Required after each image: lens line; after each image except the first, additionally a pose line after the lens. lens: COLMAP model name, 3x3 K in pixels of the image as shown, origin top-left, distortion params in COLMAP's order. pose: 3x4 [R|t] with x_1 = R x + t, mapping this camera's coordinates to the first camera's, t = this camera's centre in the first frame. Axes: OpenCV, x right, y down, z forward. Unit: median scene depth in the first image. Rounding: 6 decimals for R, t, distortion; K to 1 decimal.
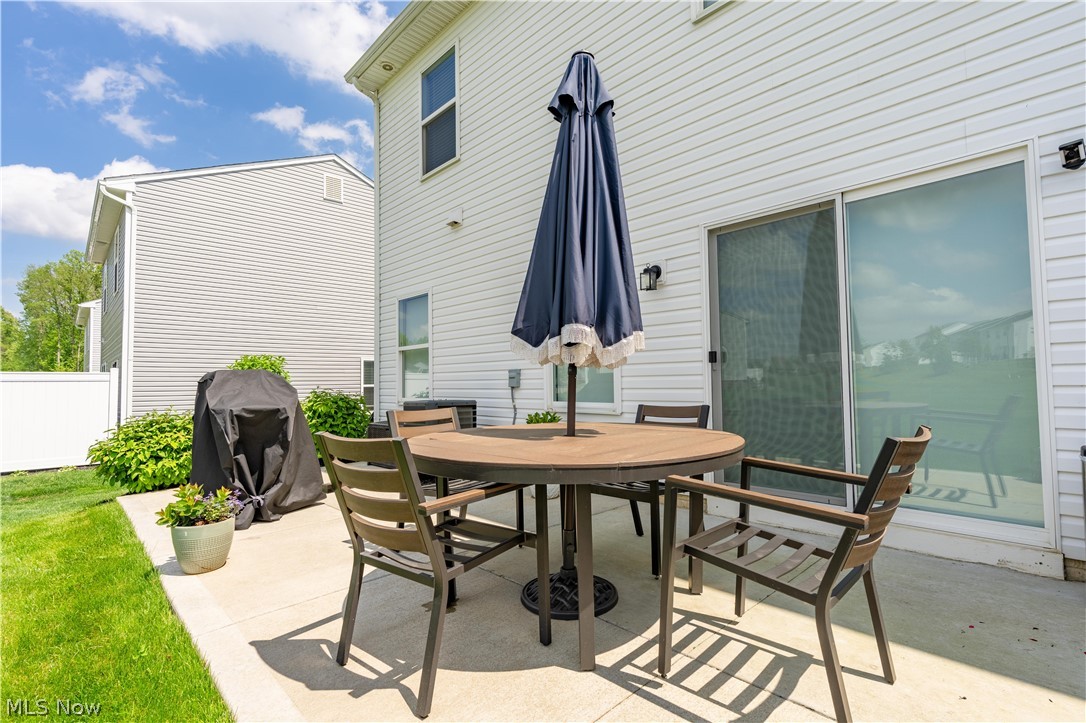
lens RADIAL K [[500.3, 0, 543.0], [0, 500.3, 361.5], [0, 0, 1]] dist [-0.001580, -0.000412]
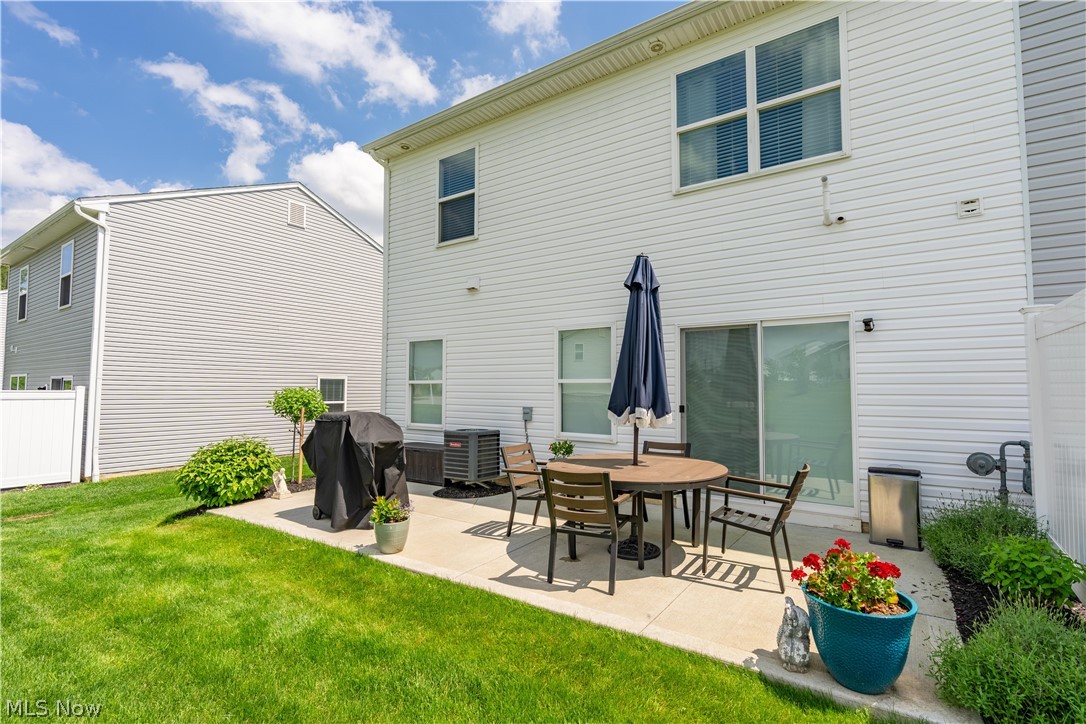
lens RADIAL K [[500.8, 0, 543.0], [0, 500.8, 362.0], [0, 0, 1]] dist [-0.003943, -0.000431]
pose [[0.979526, 0.029037, 0.199211, -0.501780], [-0.026334, 0.999522, -0.016205, -0.146297], [-0.199586, 0.010627, 0.979823, -0.572492]]
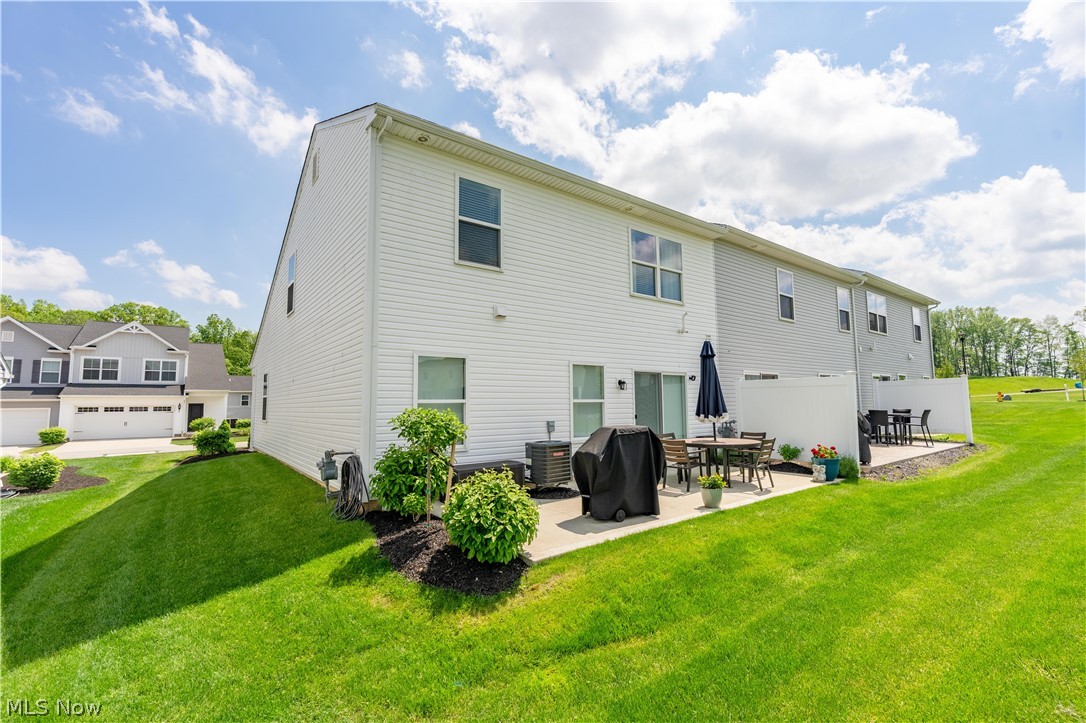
lens RADIAL K [[500.8, 0, 543.0], [0, 500.8, 361.5], [0, 0, 1]] dist [-0.003943, -0.000431]
pose [[0.127544, 0.097423, 0.987037, -3.091128], [-0.037076, 0.994937, -0.093412, -0.045278], [-0.991140, -0.024681, 0.130510, 1.404549]]
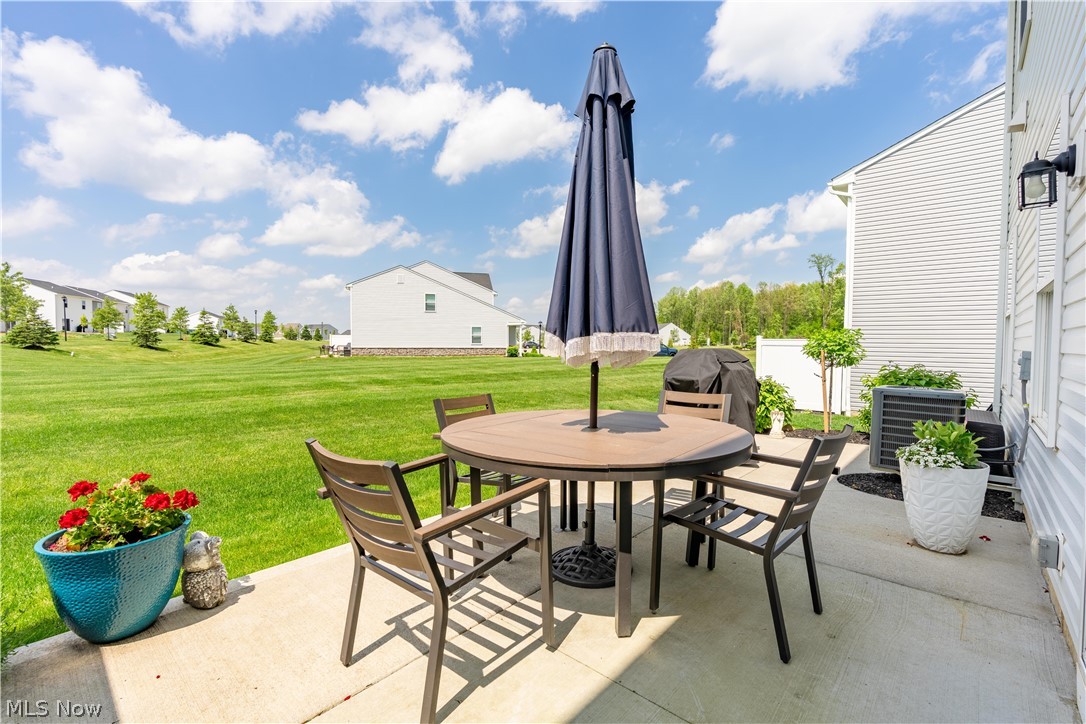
lens RADIAL K [[485.5, 0, 543.0], [0, 485.5, 362.0], [0, 0, 1]] dist [-0.000845, -0.000077]
pose [[0.087775, 0.047364, -0.995014, 0.833293], [0.037170, 0.998018, 0.050786, -0.039458], [0.995447, -0.041443, 0.085841, 0.615614]]
